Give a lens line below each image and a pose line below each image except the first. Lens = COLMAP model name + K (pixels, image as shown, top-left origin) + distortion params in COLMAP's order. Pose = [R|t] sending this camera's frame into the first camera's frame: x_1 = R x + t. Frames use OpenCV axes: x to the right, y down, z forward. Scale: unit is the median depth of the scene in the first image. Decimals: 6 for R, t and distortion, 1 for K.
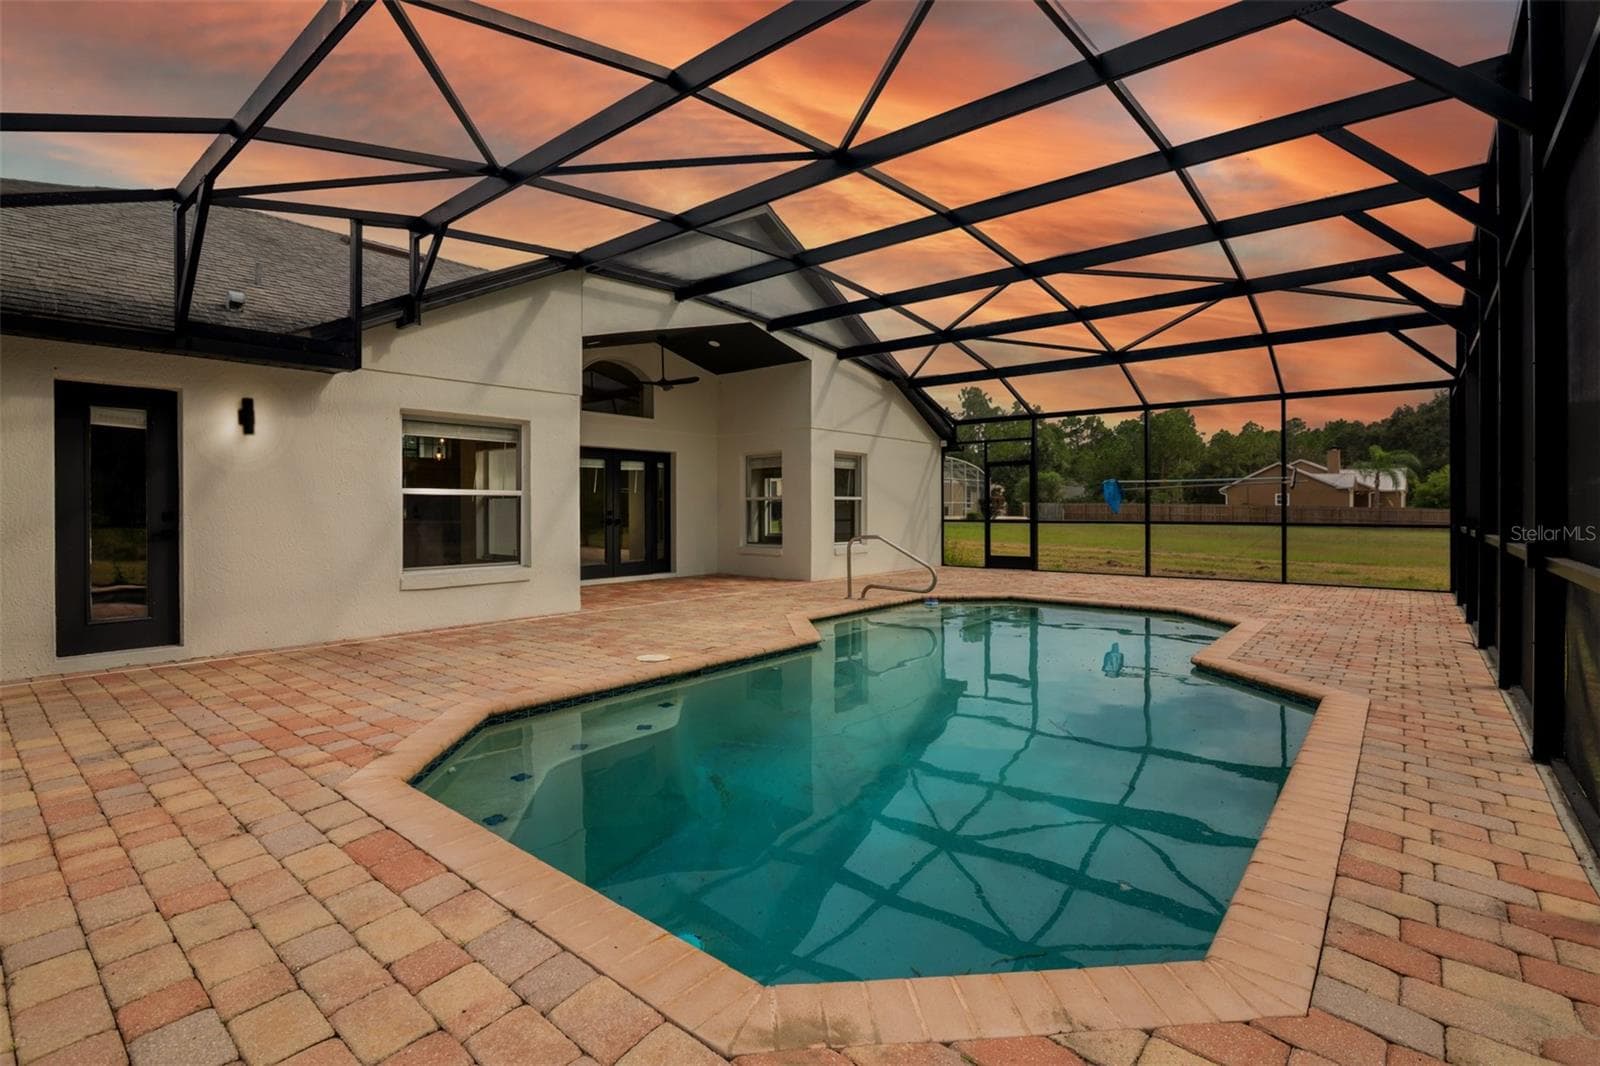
lens RADIAL K [[733.9, 0, 797.4], [0, 733.9, 513.3], [0, 0, 1]] dist [-0.013446, 0.000252]
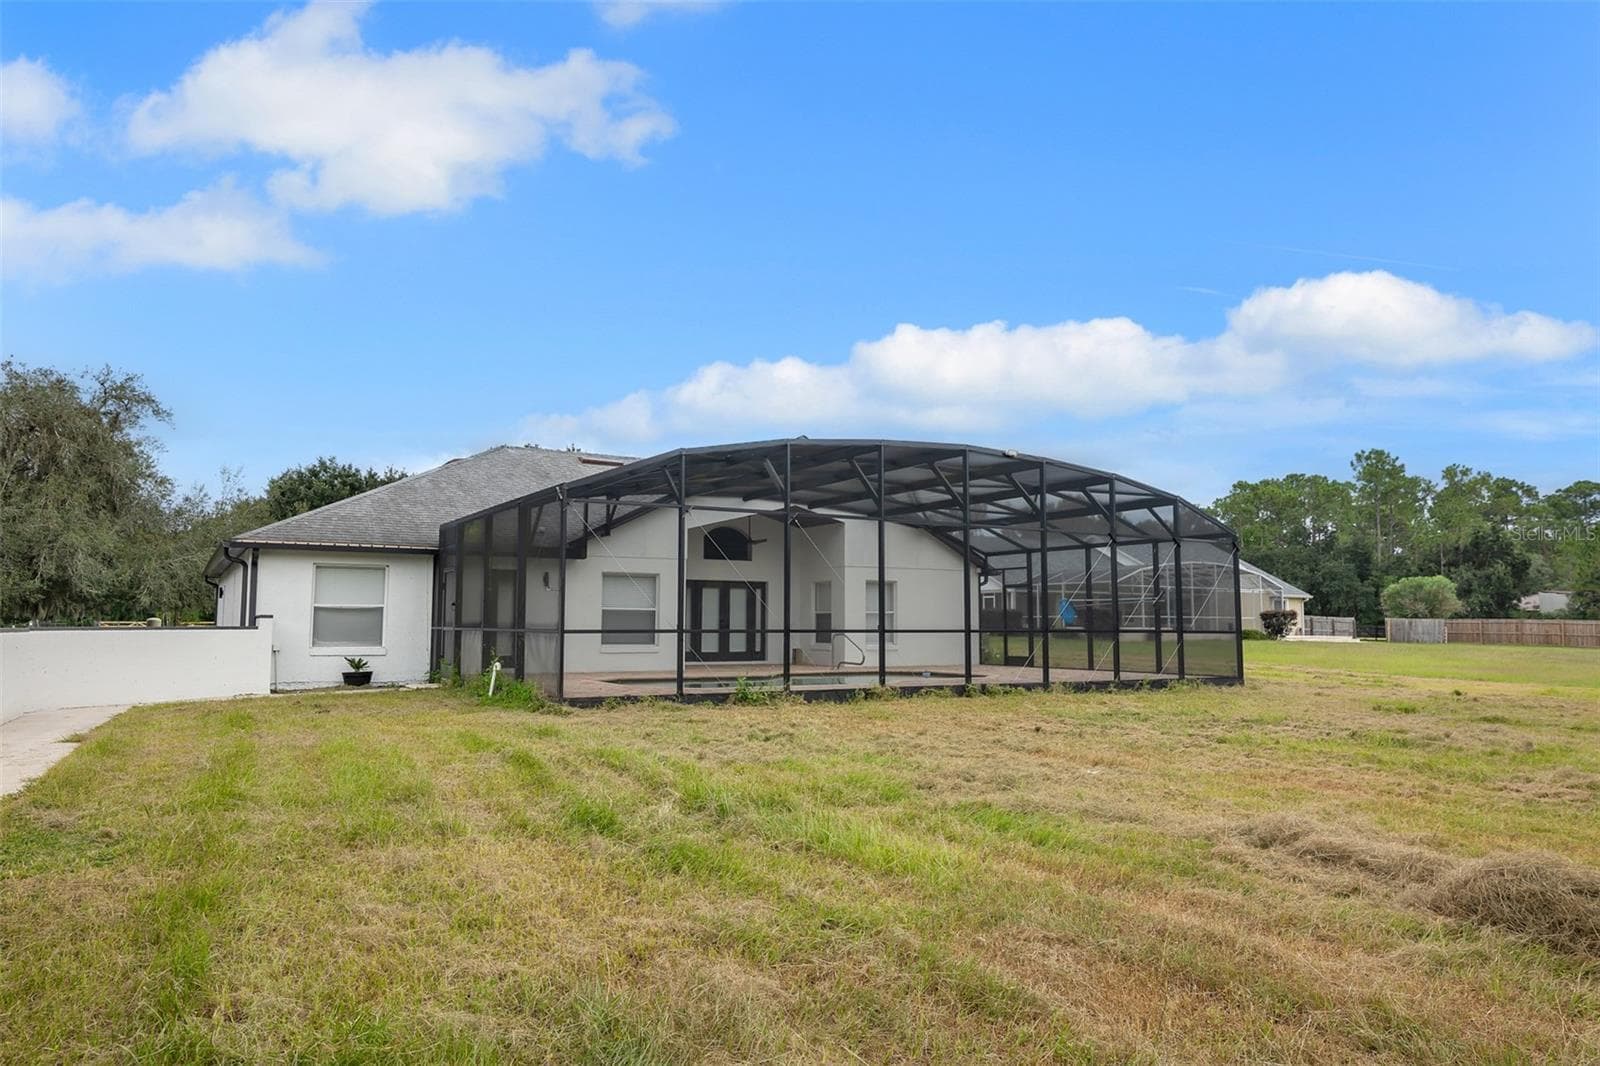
lens RADIAL K [[1067.5, 0, 800.0], [0, 1067.5, 533.0], [0, 0, 1]] dist [-0.005064, 0.000362]
pose [[0.936010, -0.026730, -0.350956, 0.880995], [-0.005748, 0.995818, -0.091175, 0.022420], [0.351926, 0.087358, 0.931942, -1.382203]]
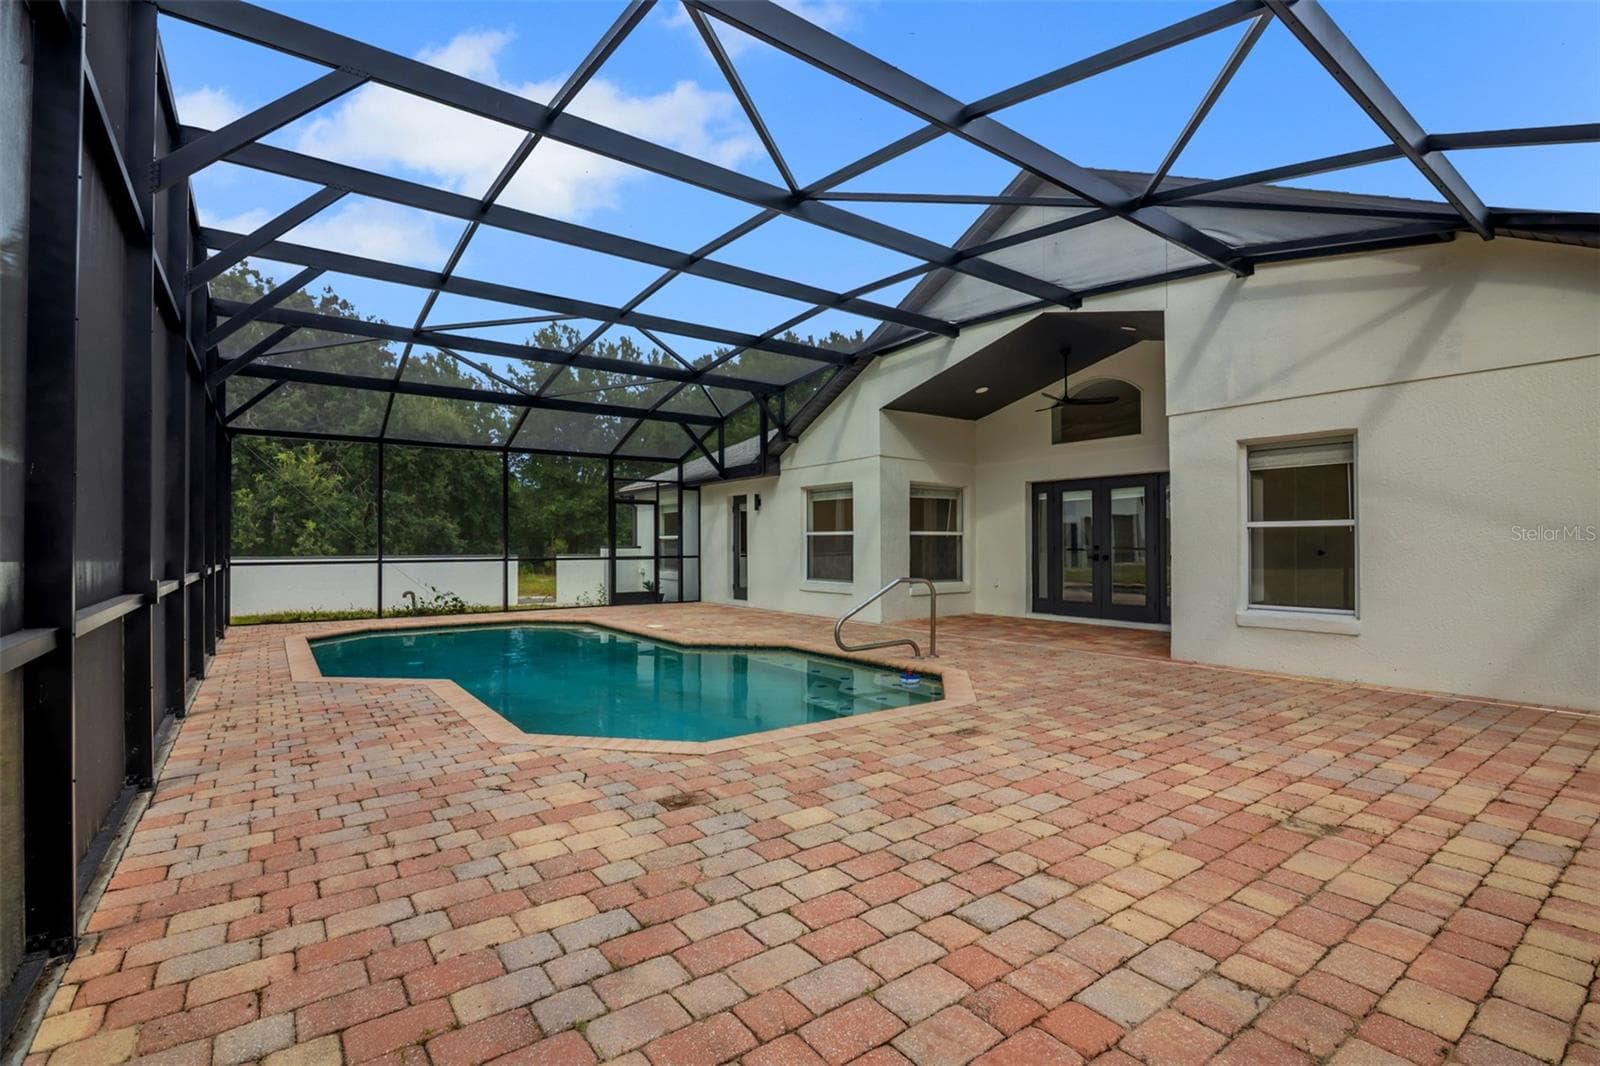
lens RADIAL K [[722.7, 0, 790.7], [0, 722.7, 539.6], [0, 0, 1]] dist [-0.018434, 0.001187]
pose [[-0.214005, -0.011884, -0.976760, 0.860069], [-0.008247, 0.999912, -0.010359, 0.000634], [0.976798, 0.005838, -0.214084, 1.003142]]
